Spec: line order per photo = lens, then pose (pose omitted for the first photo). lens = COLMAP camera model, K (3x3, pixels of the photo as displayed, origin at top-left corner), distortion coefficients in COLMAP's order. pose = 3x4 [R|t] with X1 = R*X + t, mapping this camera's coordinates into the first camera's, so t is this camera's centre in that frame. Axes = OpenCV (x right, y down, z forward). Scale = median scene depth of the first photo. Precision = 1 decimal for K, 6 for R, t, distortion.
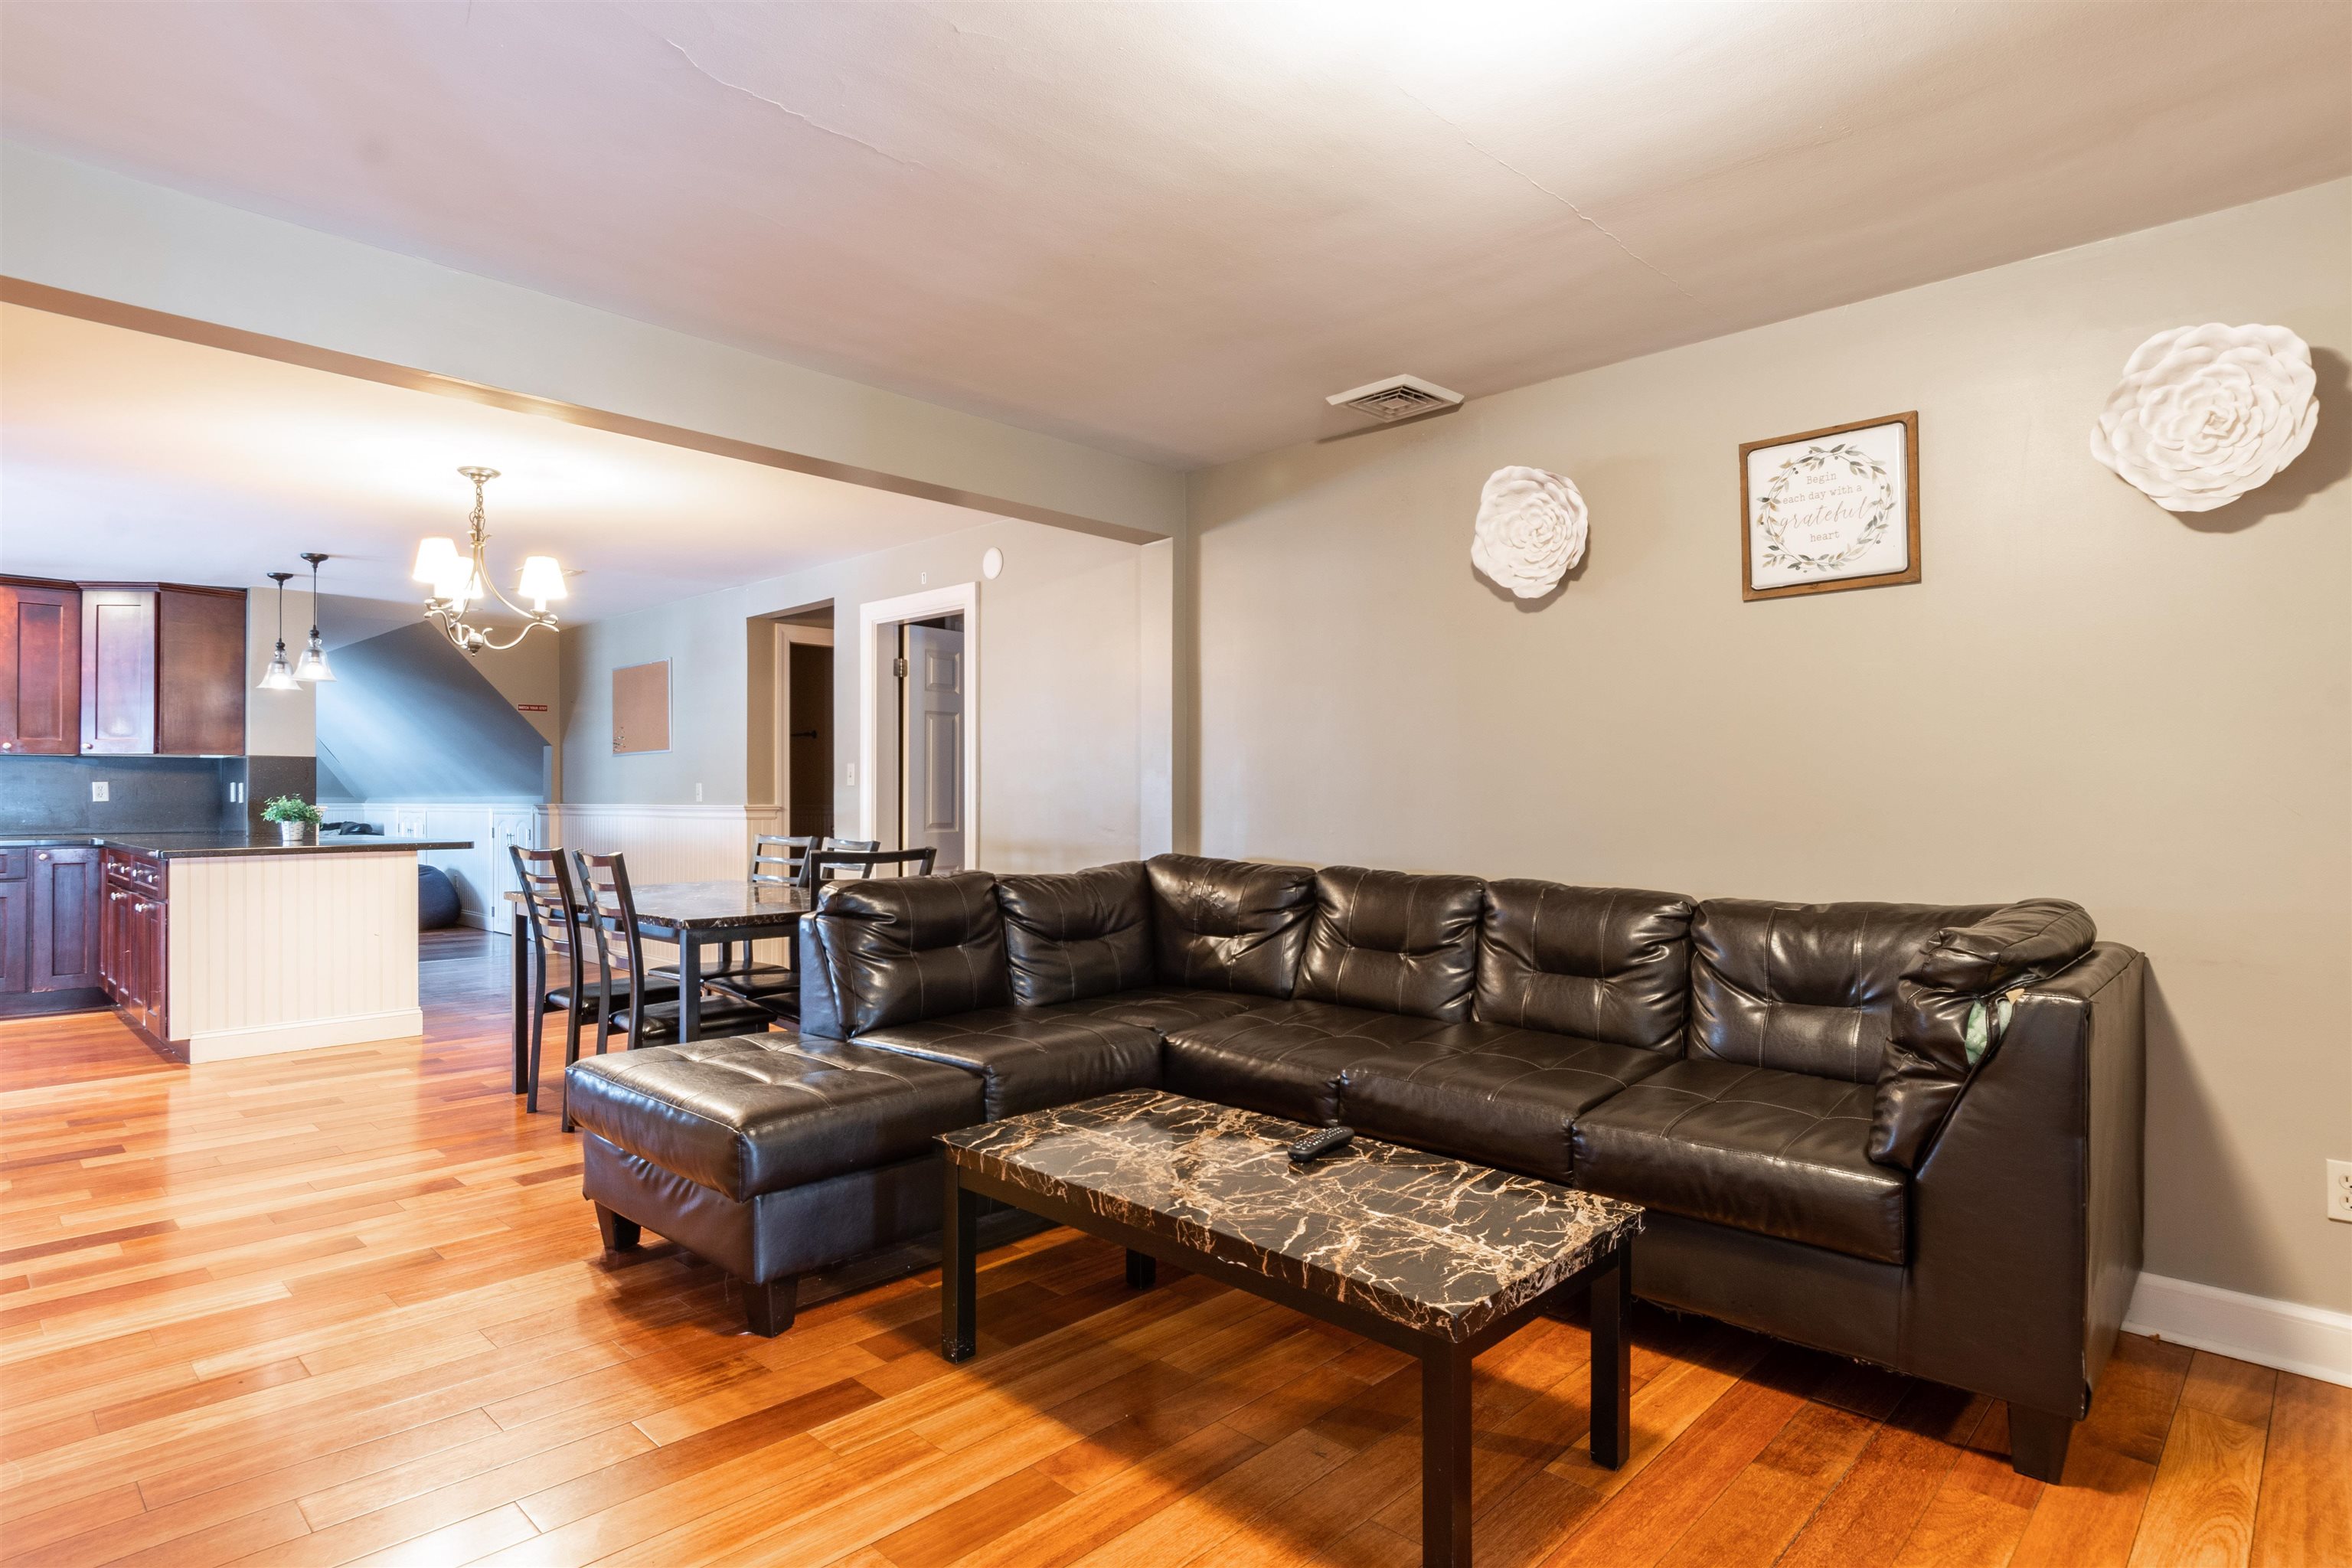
lens RADIAL K [[1253.6, 0, 1176.0], [0, 1253.6, 784.0], [0, 0, 1]] dist [0.000424, -0.000171]
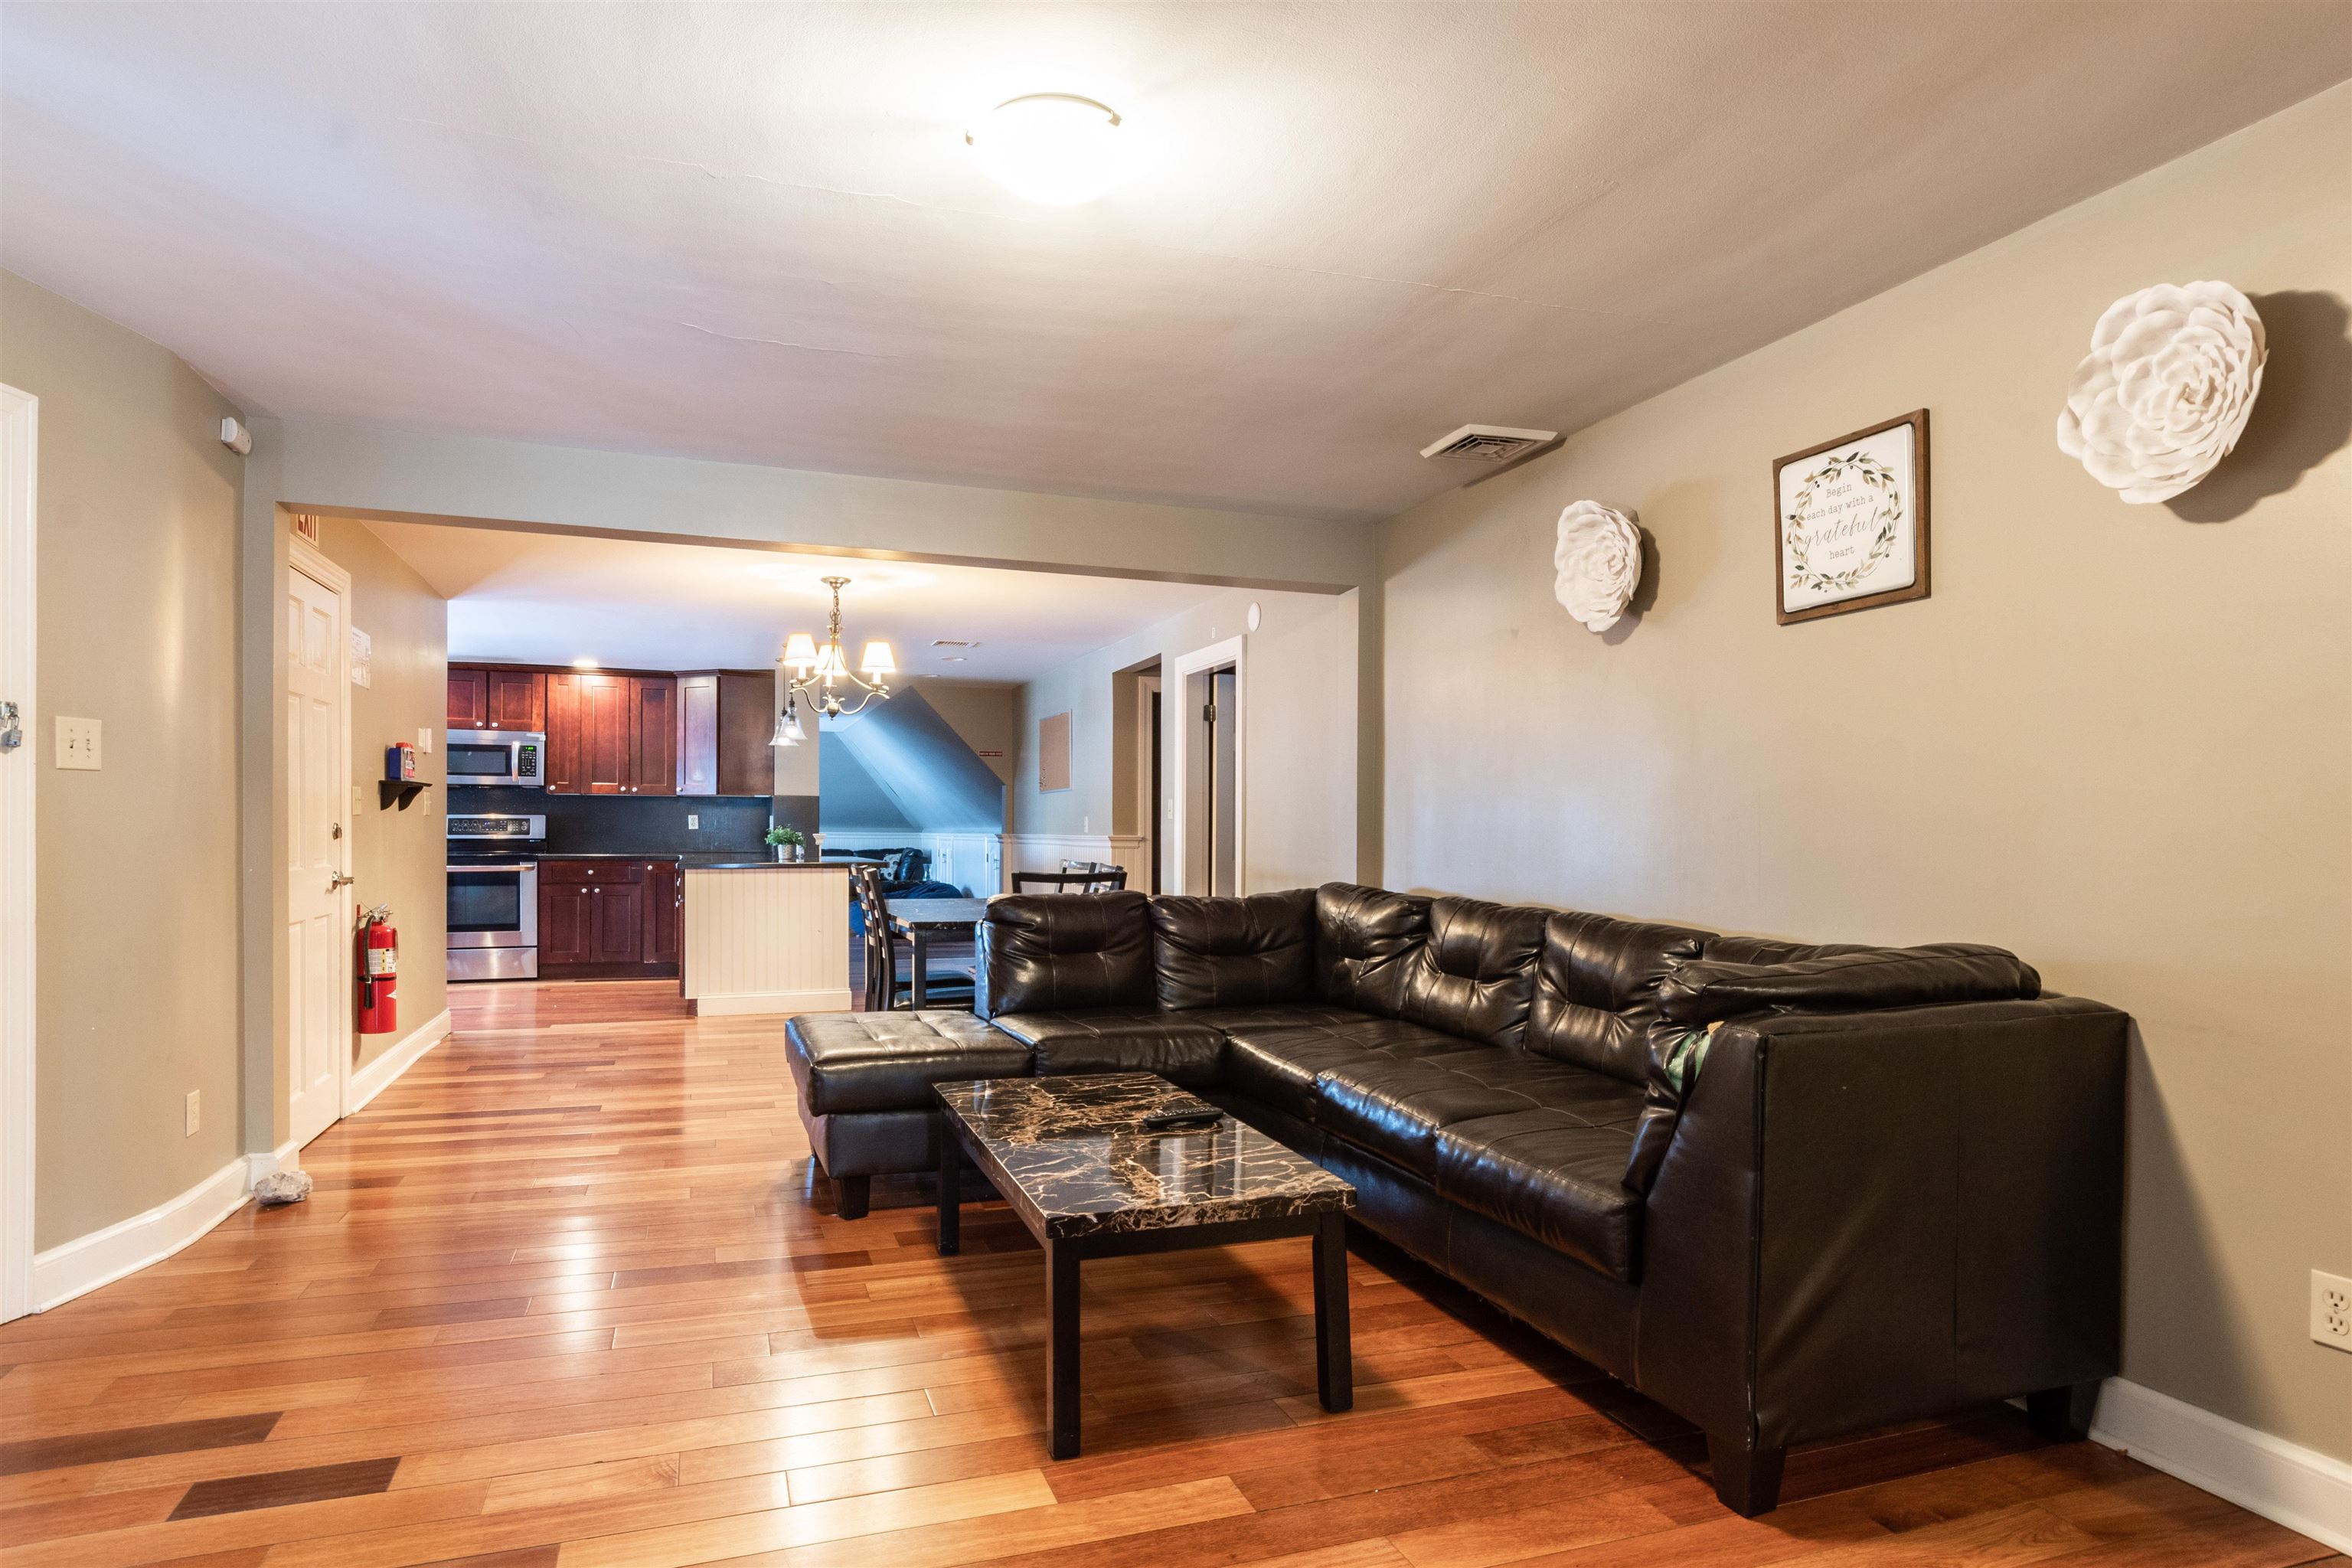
lens RADIAL K [[1297.2, 0, 1180.2], [0, 1297.2, 831.6], [0, 0, 1]] dist [0.000544, -0.000696]
pose [[0.895157, 0.006637, -0.445701, 0.506489], [-0.002236, 0.999943, 0.010398, 0.000894], [0.445745, -0.008311, 0.895121, -0.083391]]
